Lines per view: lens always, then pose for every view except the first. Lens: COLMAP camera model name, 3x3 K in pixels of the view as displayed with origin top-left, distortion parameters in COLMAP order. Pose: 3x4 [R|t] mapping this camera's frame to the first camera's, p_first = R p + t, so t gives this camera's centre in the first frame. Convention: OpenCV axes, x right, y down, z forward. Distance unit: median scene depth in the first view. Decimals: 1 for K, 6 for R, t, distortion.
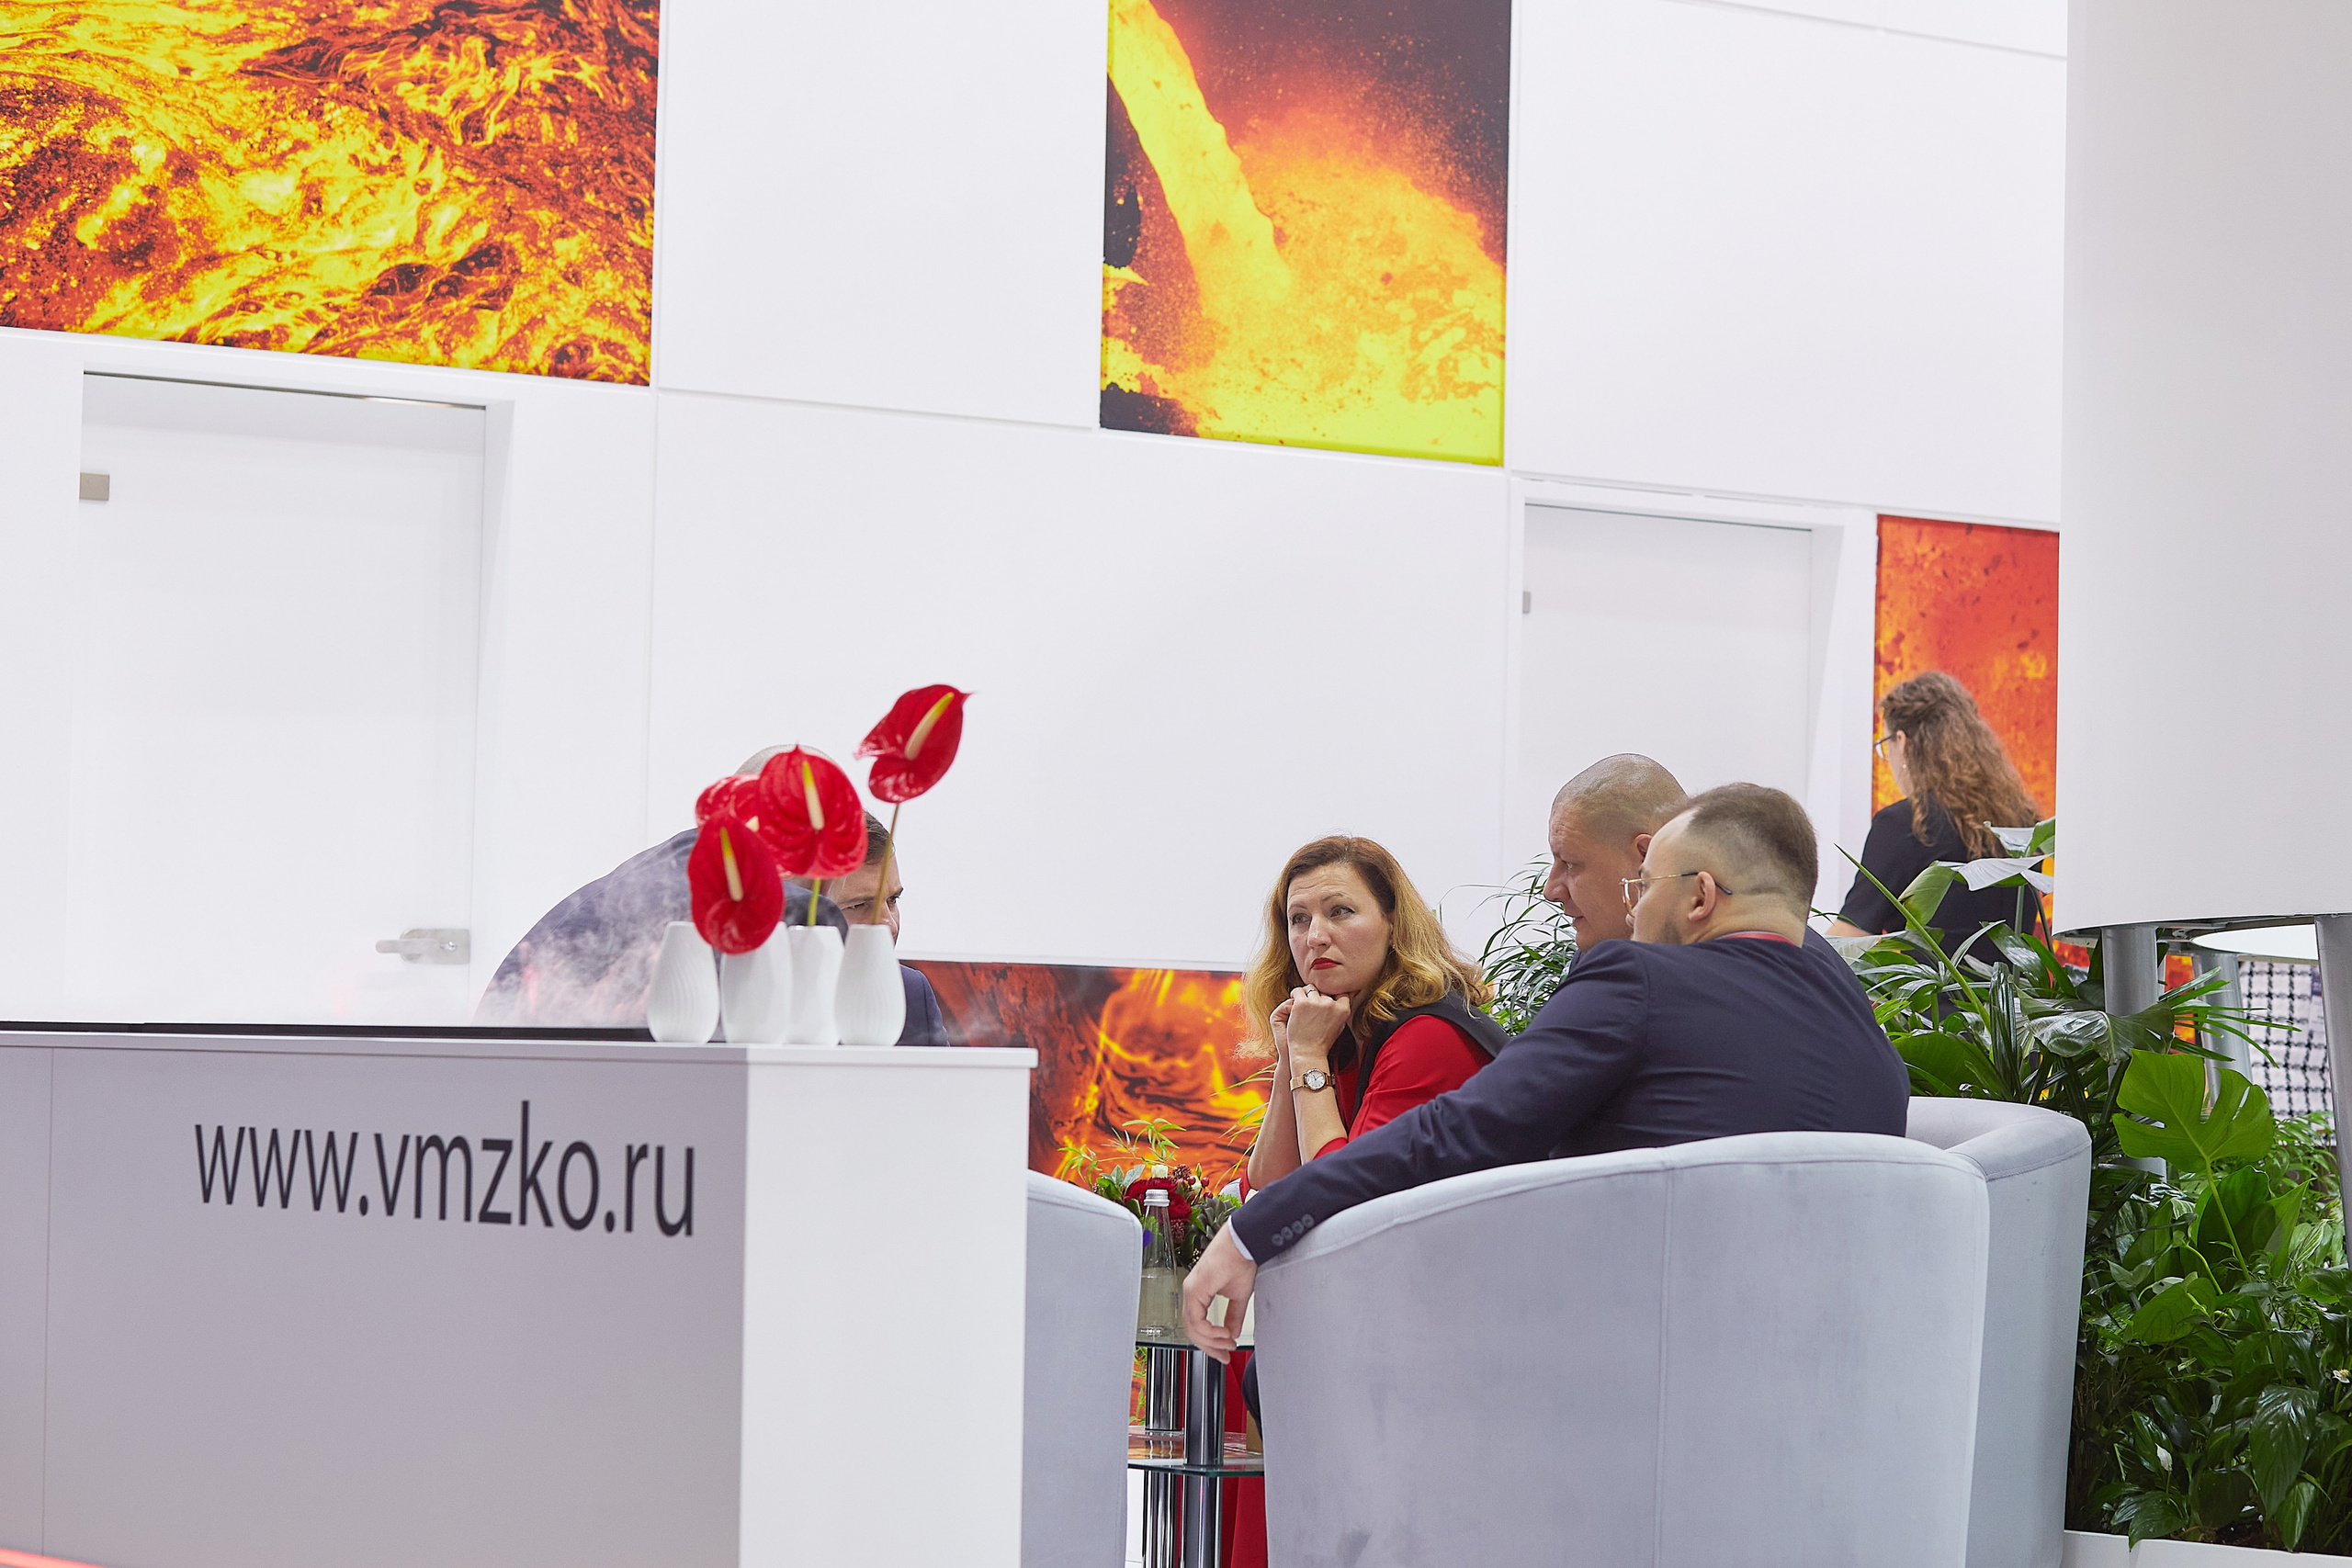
lens RADIAL K [[6088.5, 0, 1176.0], [0, 6088.5, 784.0], [0, 0, 1]] dist [-0.008302, -2.083907]
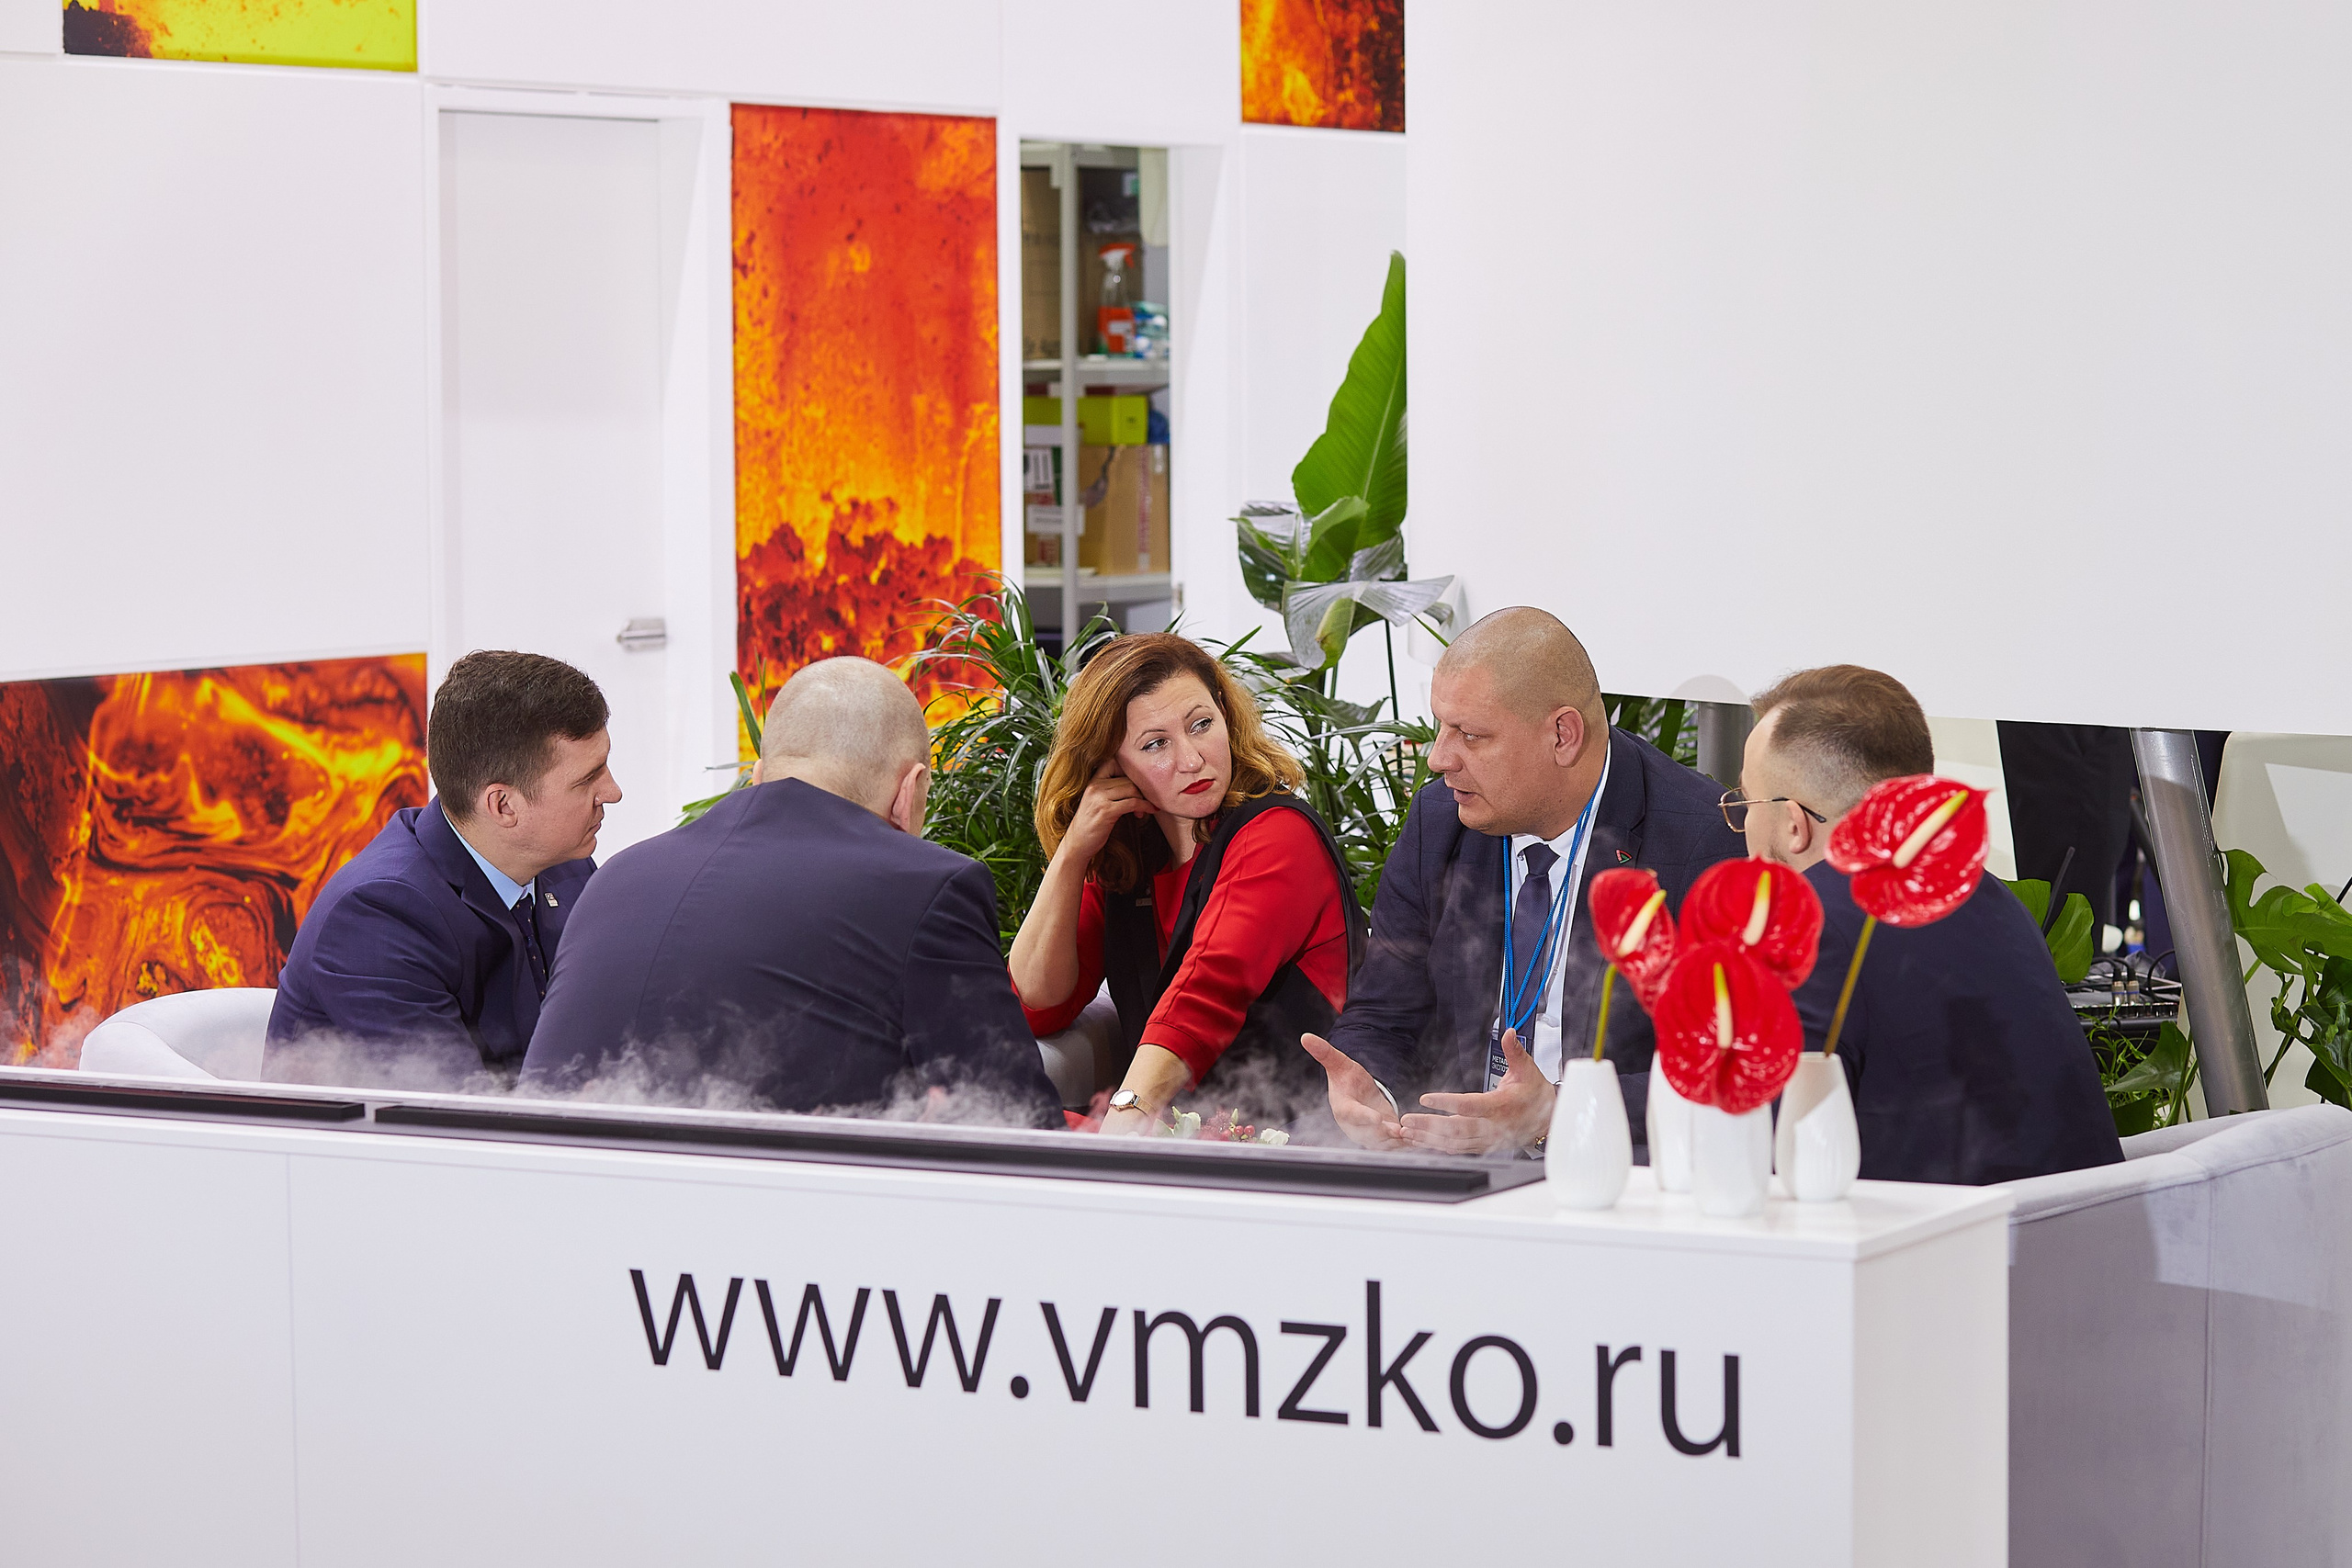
lens RADIAL K [[6288.7, 0, 1176.0], [0, 6288.7, 784.0], [0, 0, 1]] dist [-0.100842, -0.887854]
pose [[0.905635, -0.058427, 0.420014, -0.261118], [0.009012, 0.992891, 0.118686, -0.062639], [-0.423962, -0.103702, 0.899723, 0.133754]]
